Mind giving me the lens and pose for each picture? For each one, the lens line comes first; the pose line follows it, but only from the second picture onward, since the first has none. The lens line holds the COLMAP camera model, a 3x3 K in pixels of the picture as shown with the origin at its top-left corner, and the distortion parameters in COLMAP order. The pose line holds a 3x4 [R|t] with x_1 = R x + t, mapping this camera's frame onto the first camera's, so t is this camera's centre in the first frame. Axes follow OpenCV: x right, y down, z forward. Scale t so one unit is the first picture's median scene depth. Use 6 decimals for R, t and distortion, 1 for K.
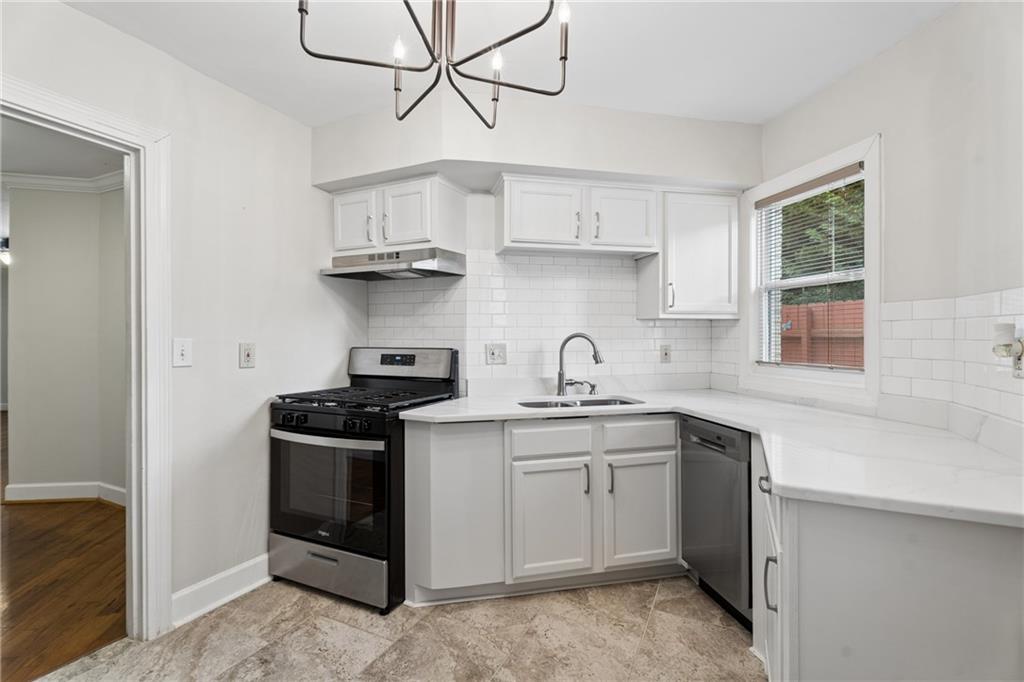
lens RADIAL K [[464.3, 0, 512.0], [0, 464.3, 341.0], [0, 0, 1]] dist [0.000738, 0.000075]
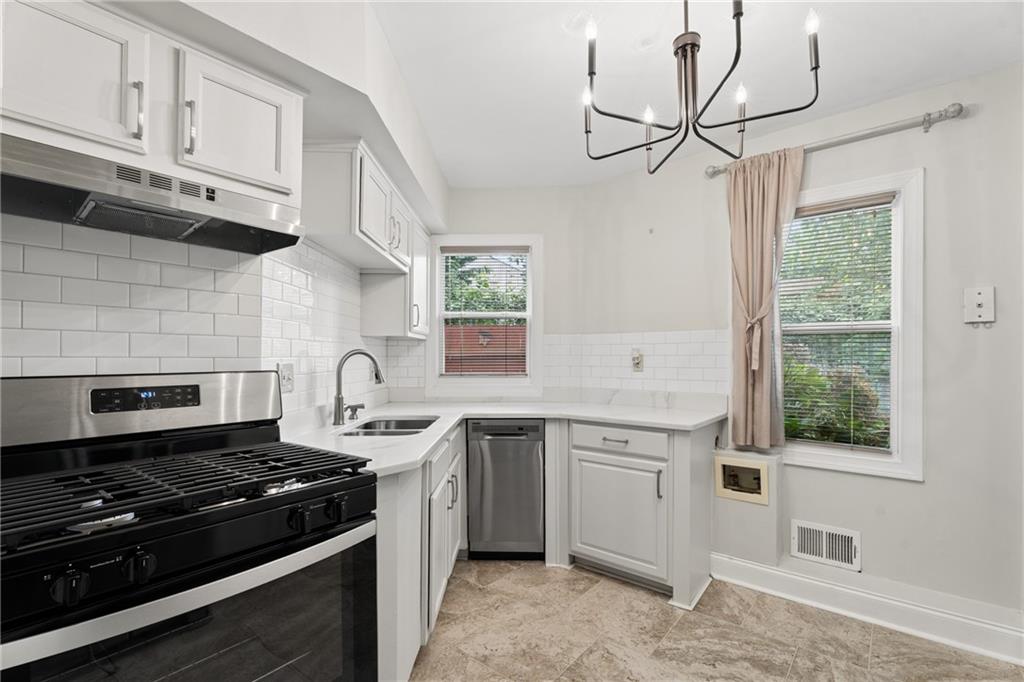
lens RADIAL K [[462.8, 0, 512.5], [0, 462.8, 360.3], [0, 0, 1]] dist [-0.000651, -0.000034]
pose [[0.225056, -0.006476, 0.974324, -0.652110], [0.008484, 0.999953, 0.004686, 0.001652], [-0.974309, 0.007212, 0.225100, 0.534227]]
